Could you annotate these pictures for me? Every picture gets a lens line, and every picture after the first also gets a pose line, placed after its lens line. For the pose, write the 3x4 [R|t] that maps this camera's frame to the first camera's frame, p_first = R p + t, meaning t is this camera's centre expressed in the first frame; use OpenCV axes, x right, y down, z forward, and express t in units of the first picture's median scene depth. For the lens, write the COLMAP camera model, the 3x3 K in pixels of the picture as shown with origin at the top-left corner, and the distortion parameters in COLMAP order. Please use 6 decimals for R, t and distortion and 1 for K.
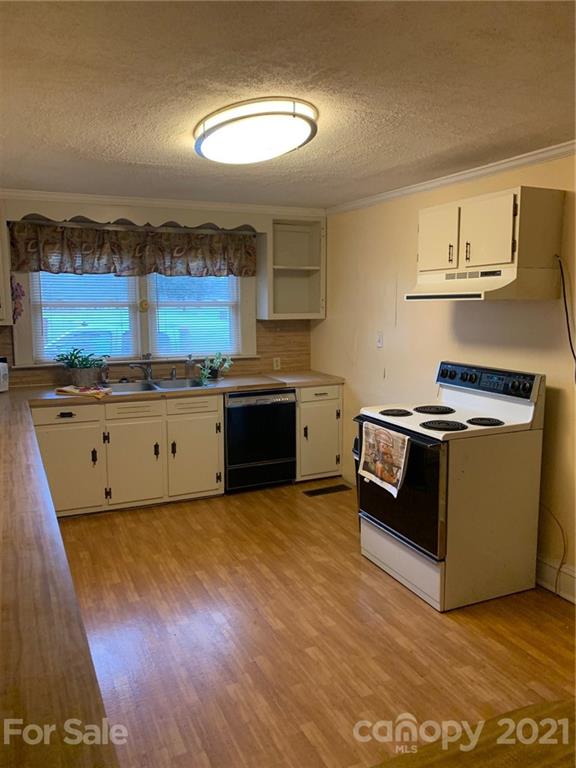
lens RADIAL K [[594.2, 0, 288.6], [0, 594.2, 383.1], [0, 0, 1]] dist [0.031005, -0.000328]
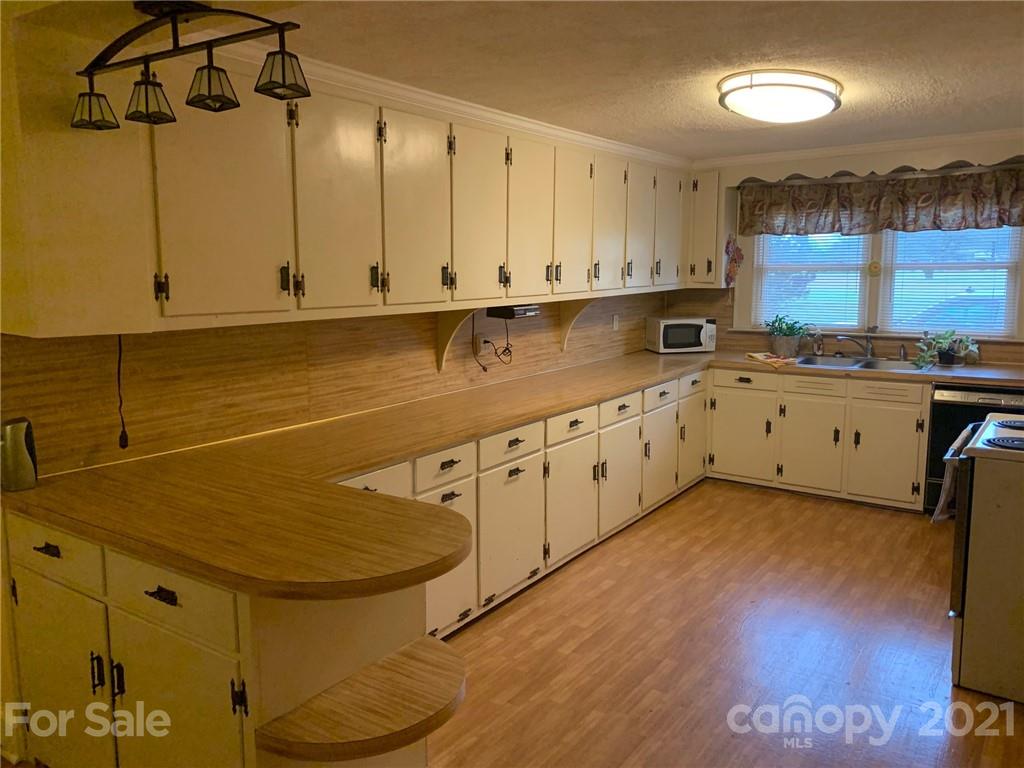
lens RADIAL K [[792.3, 0, 508.2], [0, 792.3, 382.4], [0, 0, 1]] dist [0.031005, -0.000328]
pose [[0.498286, 0.128659, -0.857414, 0.513831], [-0.110029, 0.990316, 0.084659, -0.010247], [0.860003, 0.052156, 0.507617, -0.007486]]
